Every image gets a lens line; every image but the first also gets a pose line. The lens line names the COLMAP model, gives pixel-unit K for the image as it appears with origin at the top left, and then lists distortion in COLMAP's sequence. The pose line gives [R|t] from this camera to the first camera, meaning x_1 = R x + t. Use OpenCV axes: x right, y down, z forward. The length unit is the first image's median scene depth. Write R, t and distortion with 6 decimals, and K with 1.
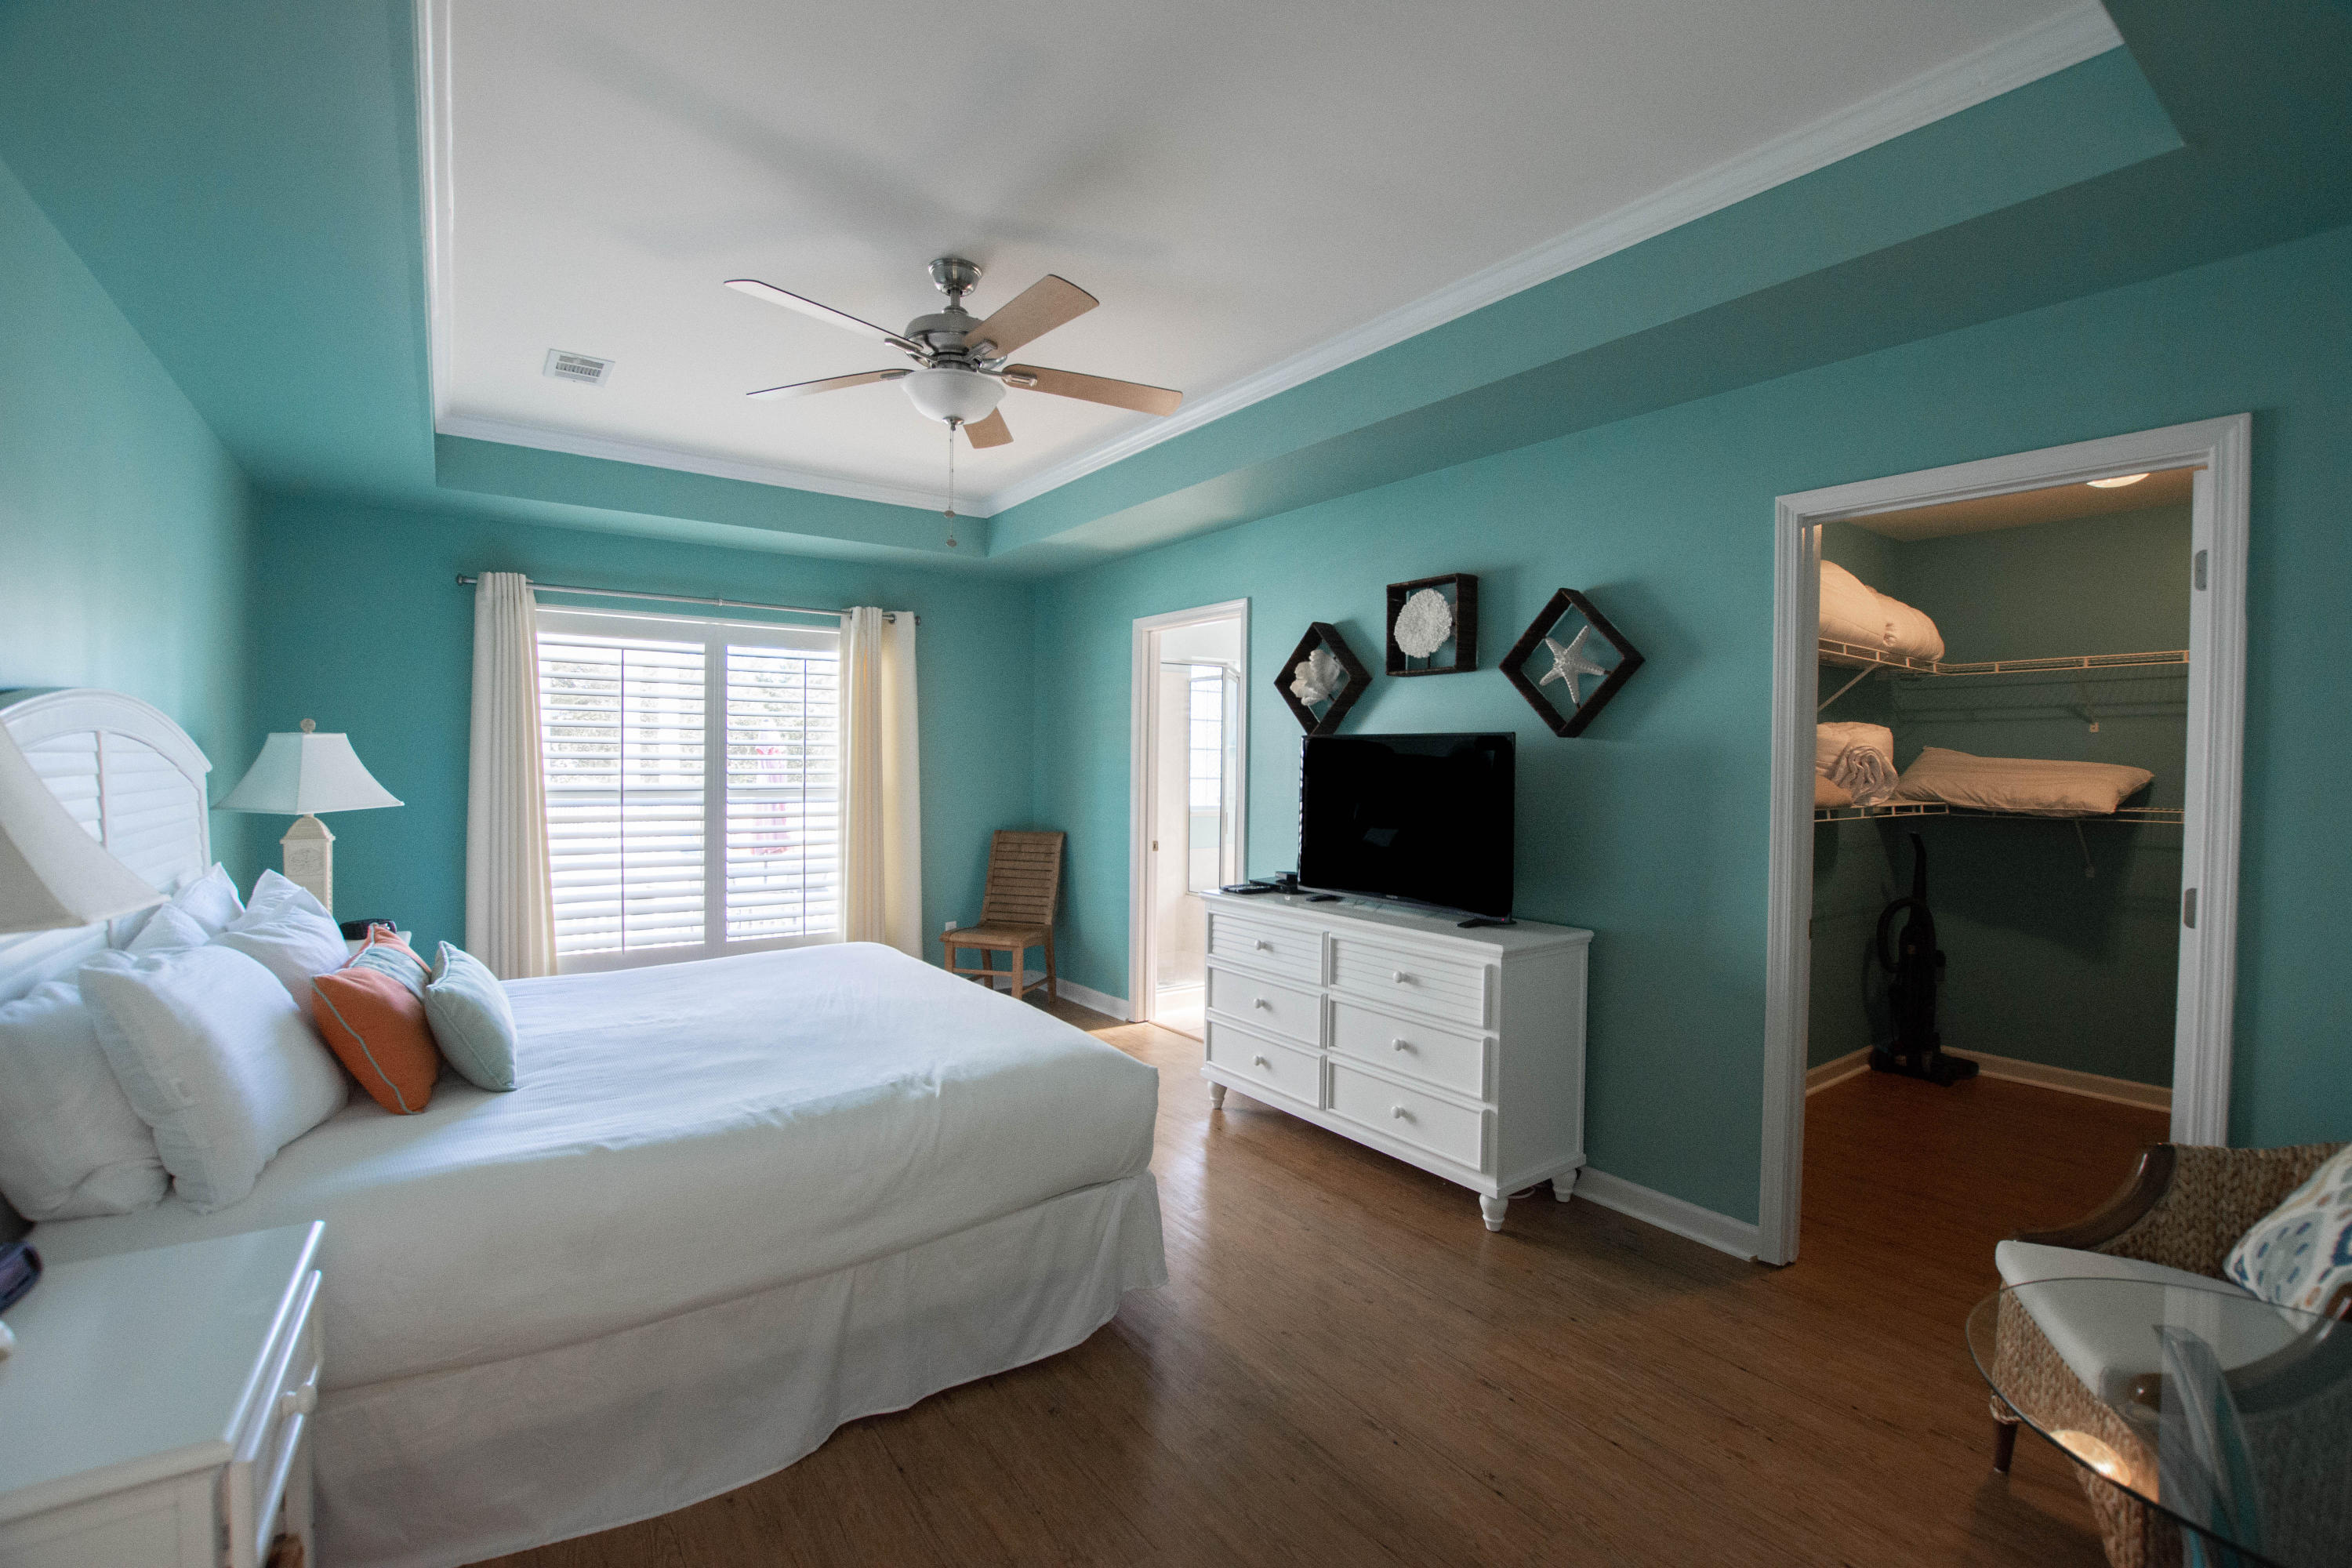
lens RADIAL K [[1033.3, 0, 1188.1], [0, 1033.3, 782.1], [0, 0, 1]] dist [-0.037220, 0.006549]
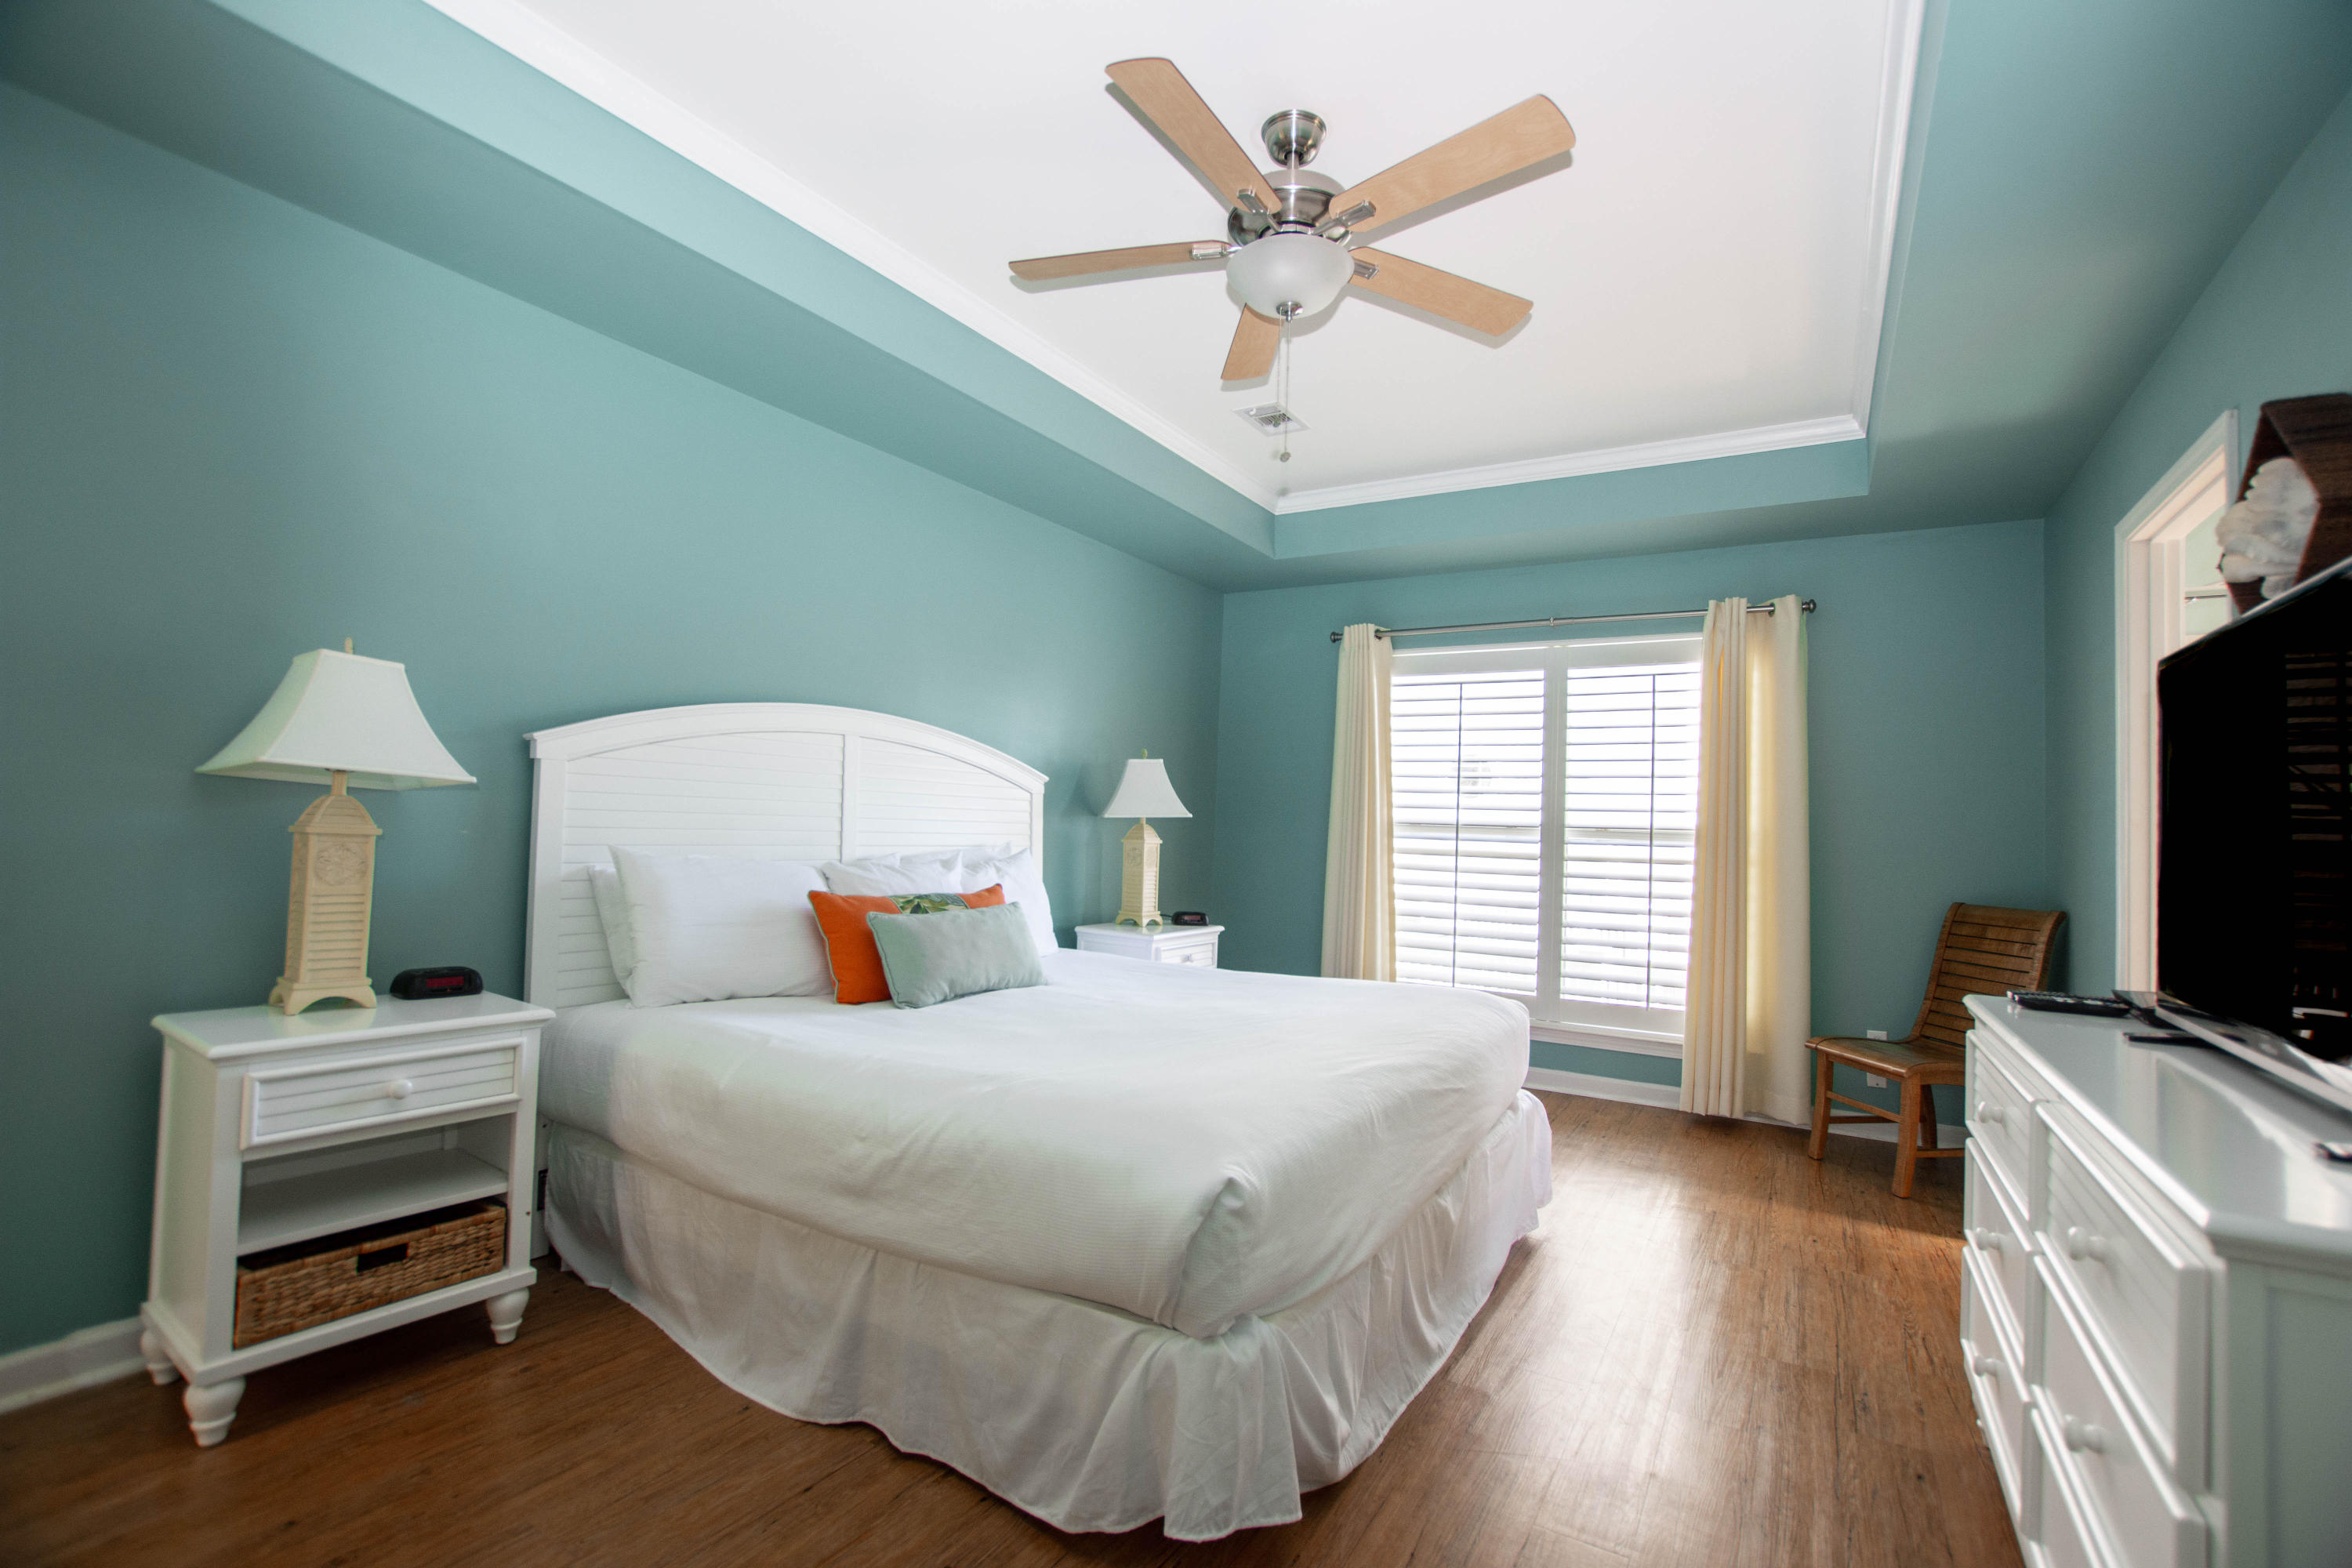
lens RADIAL K [[1033.3, 0, 1188.1], [0, 1033.3, 782.1], [0, 0, 1]] dist [-0.037220, 0.006549]
pose [[0.388937, -0.037846, -0.920487, 0.256199], [-0.049409, 0.996861, -0.061863, 0.039918], [0.919938, 0.069541, 0.385846, 0.350960]]
